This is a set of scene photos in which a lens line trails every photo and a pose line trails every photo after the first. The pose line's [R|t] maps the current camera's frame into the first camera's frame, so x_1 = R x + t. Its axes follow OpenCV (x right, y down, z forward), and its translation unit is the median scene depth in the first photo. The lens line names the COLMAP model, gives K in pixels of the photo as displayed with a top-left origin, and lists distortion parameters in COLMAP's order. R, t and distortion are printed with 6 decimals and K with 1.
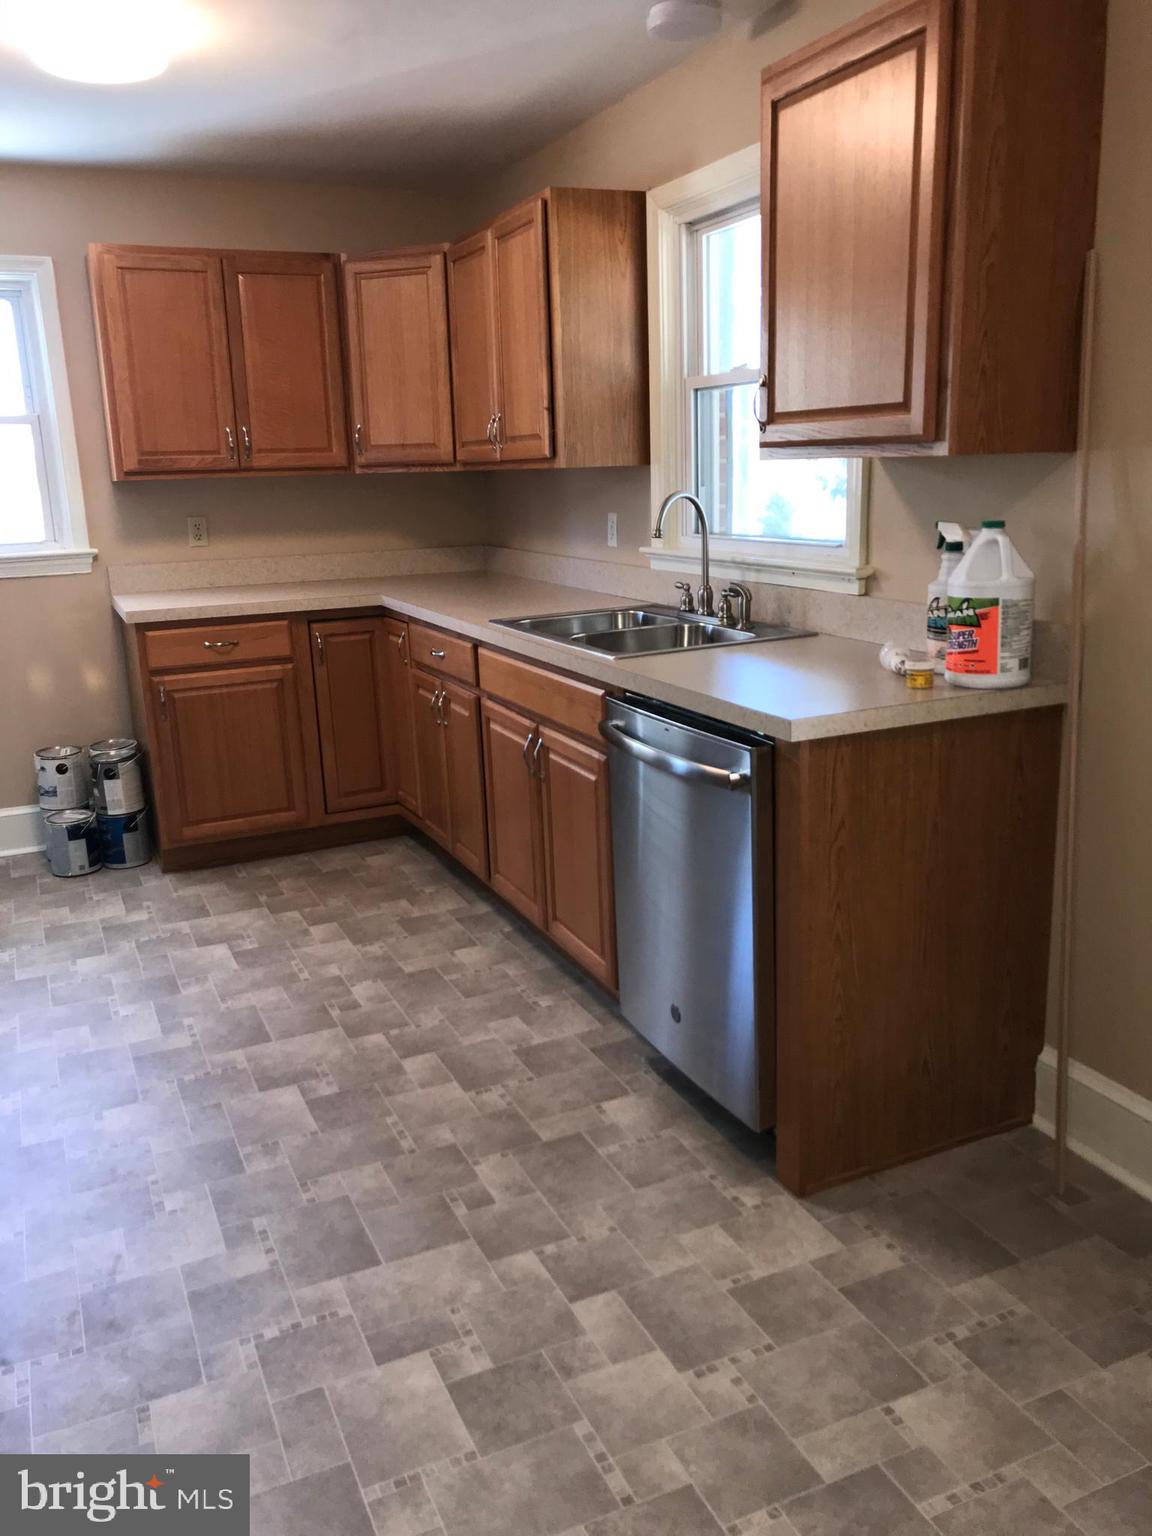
lens RADIAL K [[1266.5, 0, 575.8], [0, 1266.5, 765.3], [0, 0, 1]] dist [0.018905, -0.002185]
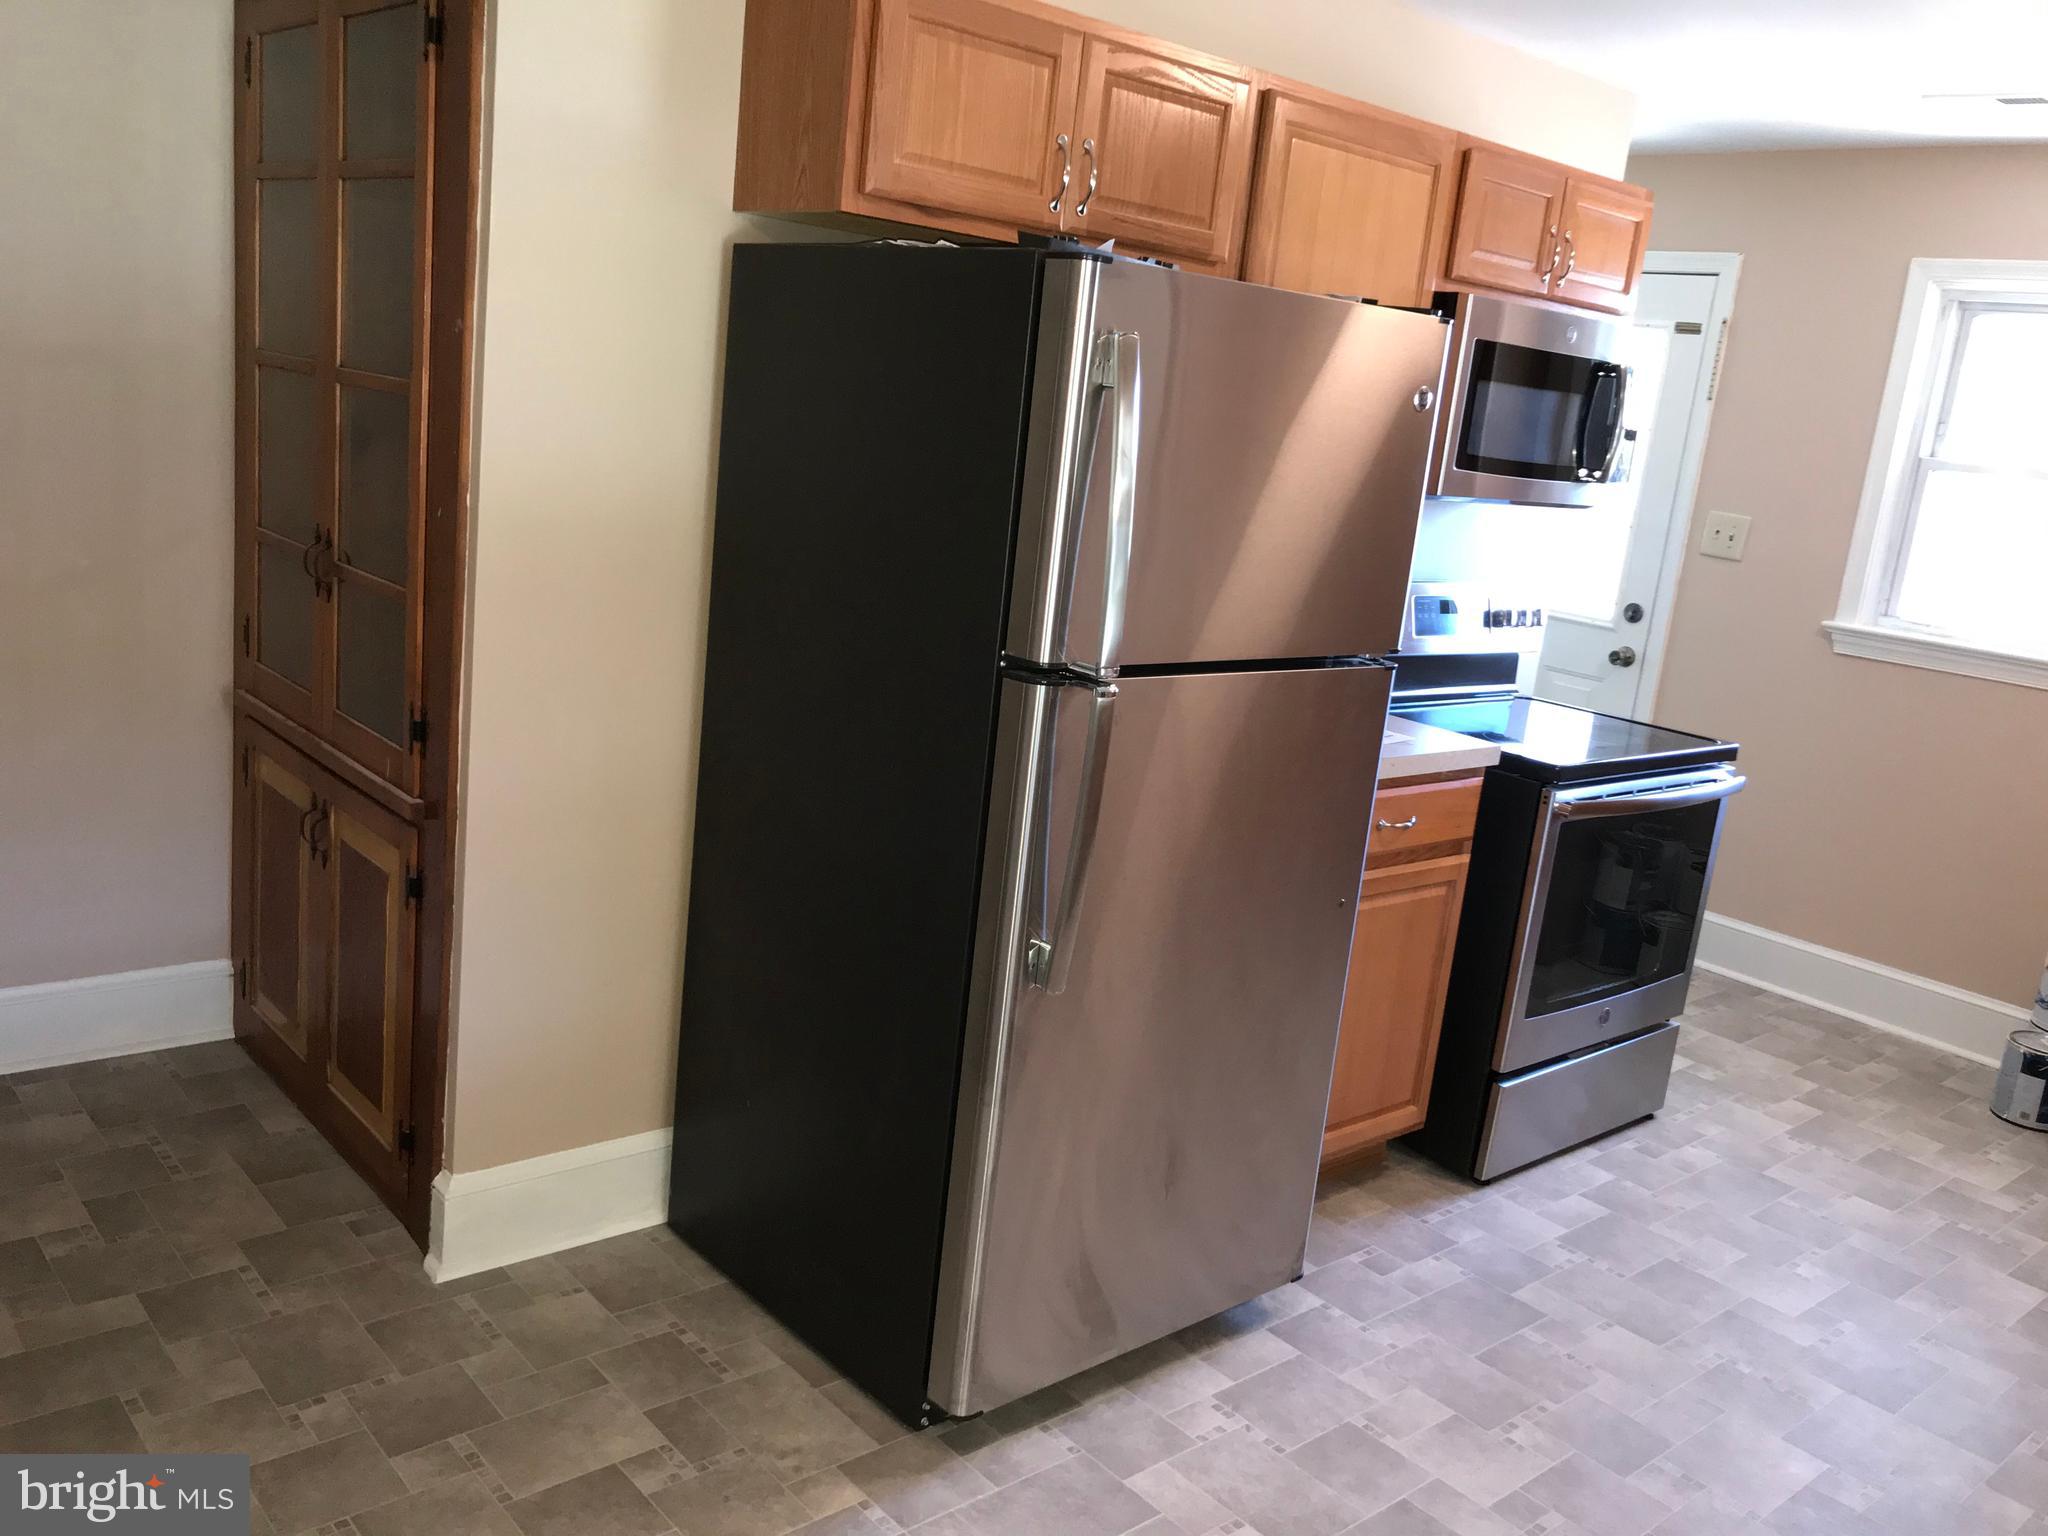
lens RADIAL K [[1688.7, 0, 1022.4], [0, 1688.7, 768.3], [0, 0, 1]] dist [0.018905, -0.002185]
pose [[0.280793, 0.272822, -0.920176, 0.299835], [-0.338672, 0.925239, 0.170977, -0.078831], [0.898029, 0.263628, 0.352198, 0.146177]]
